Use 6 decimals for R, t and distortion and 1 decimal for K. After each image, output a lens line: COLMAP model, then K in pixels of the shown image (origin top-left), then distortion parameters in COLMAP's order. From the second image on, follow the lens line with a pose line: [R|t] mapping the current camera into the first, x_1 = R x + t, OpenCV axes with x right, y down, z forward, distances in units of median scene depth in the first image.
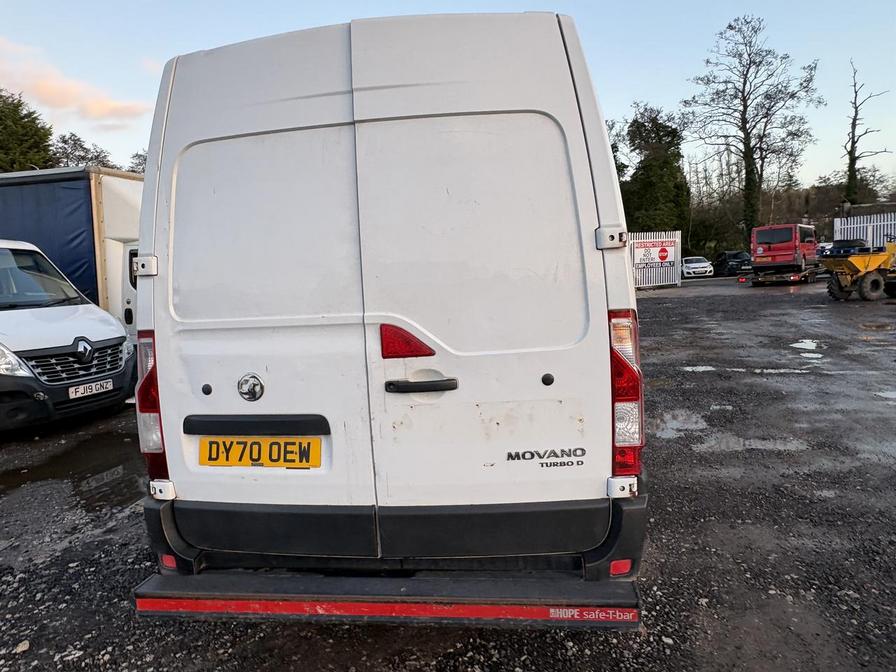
lens RADIAL K [[604.4, 0, 450.8], [0, 604.4, 333.0], [0, 0, 1]] dist [-0.002187, 0.001552]
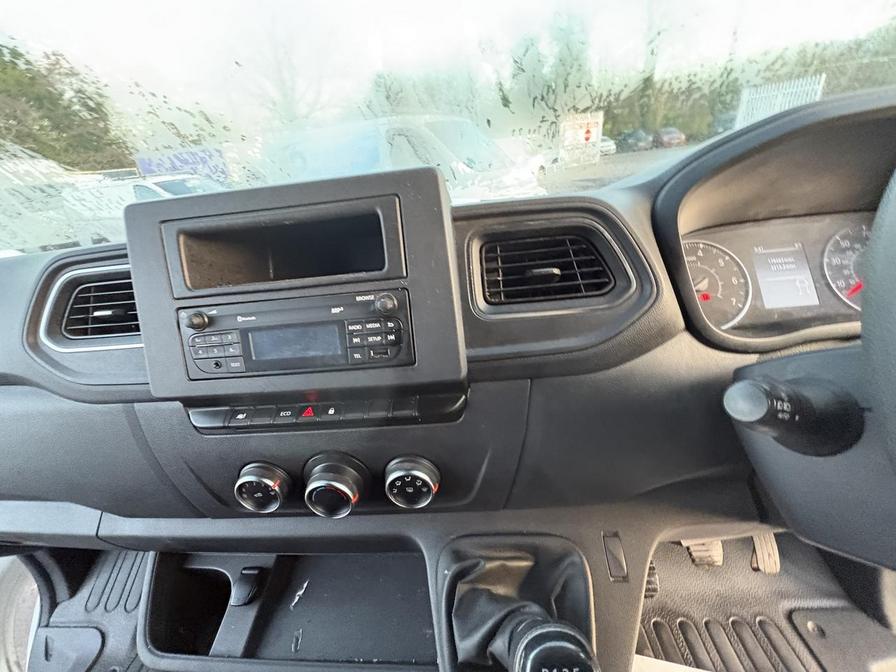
lens RADIAL K [[355.9, 0, 442.6], [0, 355.9, 335.2], [0, 0, 1]] dist [0.002392, -0.000981]
pose [[0.995105, -0.088509, 0.043962, 0.013573], [0.067703, 0.934610, 0.349170, -0.161249], [-0.071992, -0.344484, 0.936028, 1.388120]]
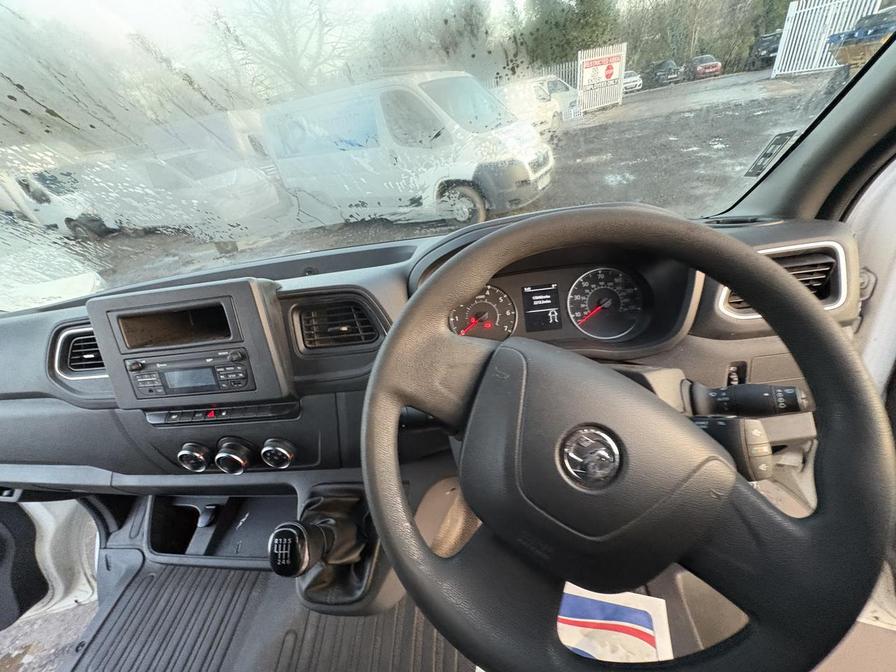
lens RADIAL K [[355.9, 0, 442.8], [0, 355.9, 334.6], [0, 0, 1]] dist [0.002392, -0.000981]
pose [[0.991841, -0.124407, -0.027838, 0.080131], [0.123769, 0.887379, 0.444117, -0.194724], [-0.030548, -0.443938, 0.895536, 1.349797]]
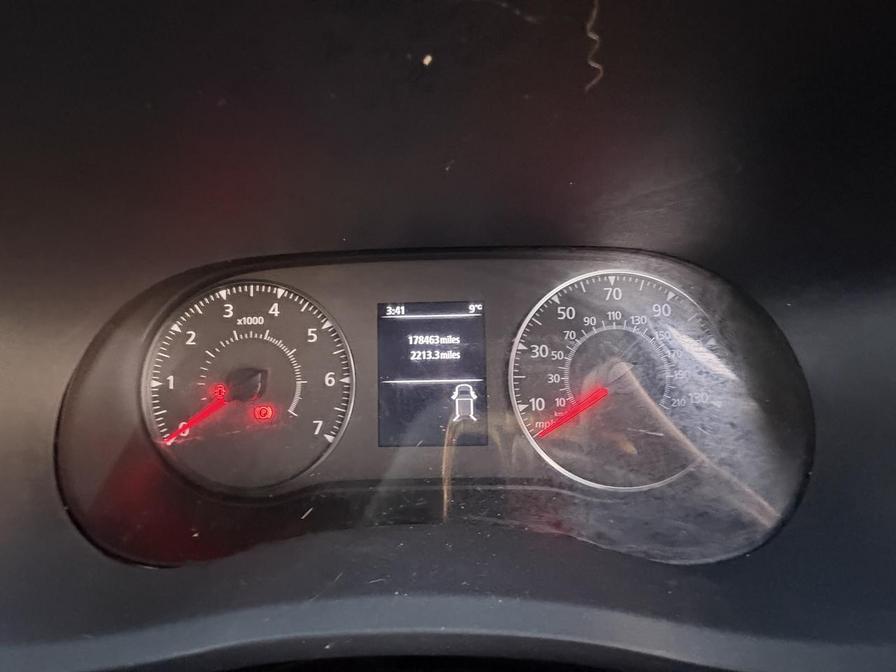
lens RADIAL K [[355.9, 0, 448.3], [0, 355.9, 332.8], [0, 0, 1]] dist [0.002392, -0.000981]
pose [[0.992573, -0.049652, 0.111053, 0.114471], [-0.010027, 0.876407, 0.481467, -0.162352], [-0.121233, -0.479004, 0.869401, 1.444548]]
